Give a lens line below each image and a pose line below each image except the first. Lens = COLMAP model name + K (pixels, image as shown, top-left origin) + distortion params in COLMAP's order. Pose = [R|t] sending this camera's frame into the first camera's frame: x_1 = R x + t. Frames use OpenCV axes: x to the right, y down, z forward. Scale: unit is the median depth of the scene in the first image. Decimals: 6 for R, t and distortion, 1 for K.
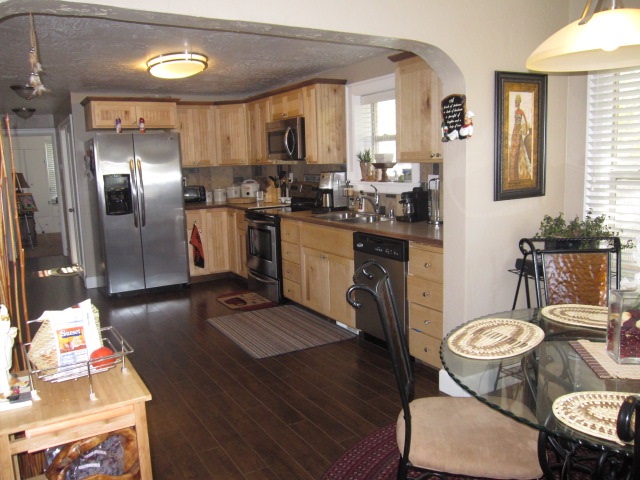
lens RADIAL K [[537.7, 0, 317.7], [0, 537.7, 238.9], [0, 0, 1]] dist [-0.064913, 0.024613]
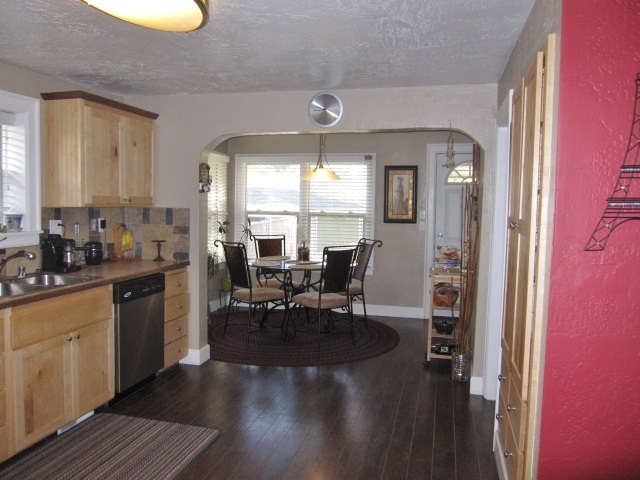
lens RADIAL K [[537.7, 0, 318.1], [0, 537.7, 235.5], [0, 0, 1]] dist [-0.064913, 0.024613]
pose [[-0.724662, -0.022073, 0.688751, -1.051359], [0.107966, 0.983507, 0.145114, -0.247946], [-0.680594, 0.179520, -0.710327, 1.878332]]
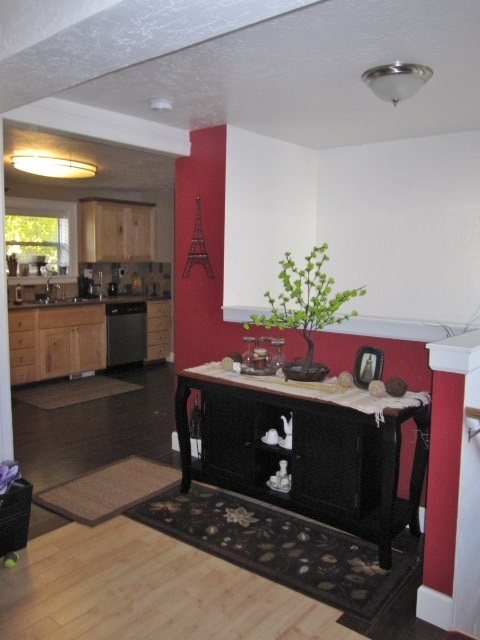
lens RADIAL K [[537.7, 0, 237.7], [0, 537.7, 319.6], [0, 0, 1]] dist [-0.064913, 0.024613]
pose [[-0.335420, -0.077525, 0.938873, -2.115863], [0.143469, 0.980780, 0.132241, -0.167445], [-0.931080, 0.179055, -0.317851, 1.564357]]
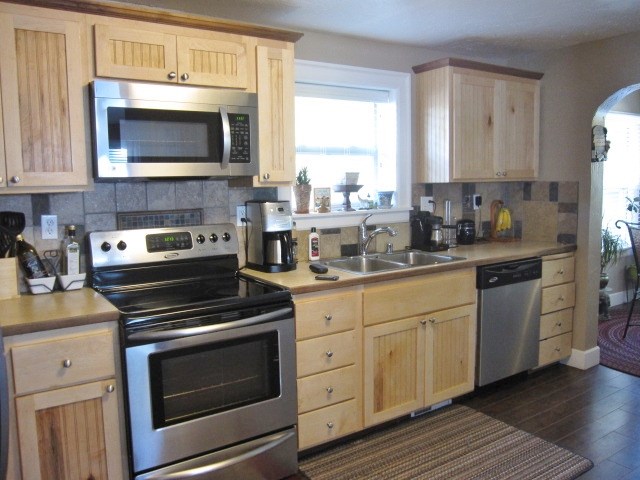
lens RADIAL K [[537.7, 0, 317.9], [0, 537.7, 237.4], [0, 0, 1]] dist [-0.064913, 0.024613]
pose [[-0.065924, -0.073294, 0.995129, -0.953259], [0.167514, 0.982332, 0.083448, -0.221041], [-0.983663, 0.172199, -0.052481, 1.727244]]
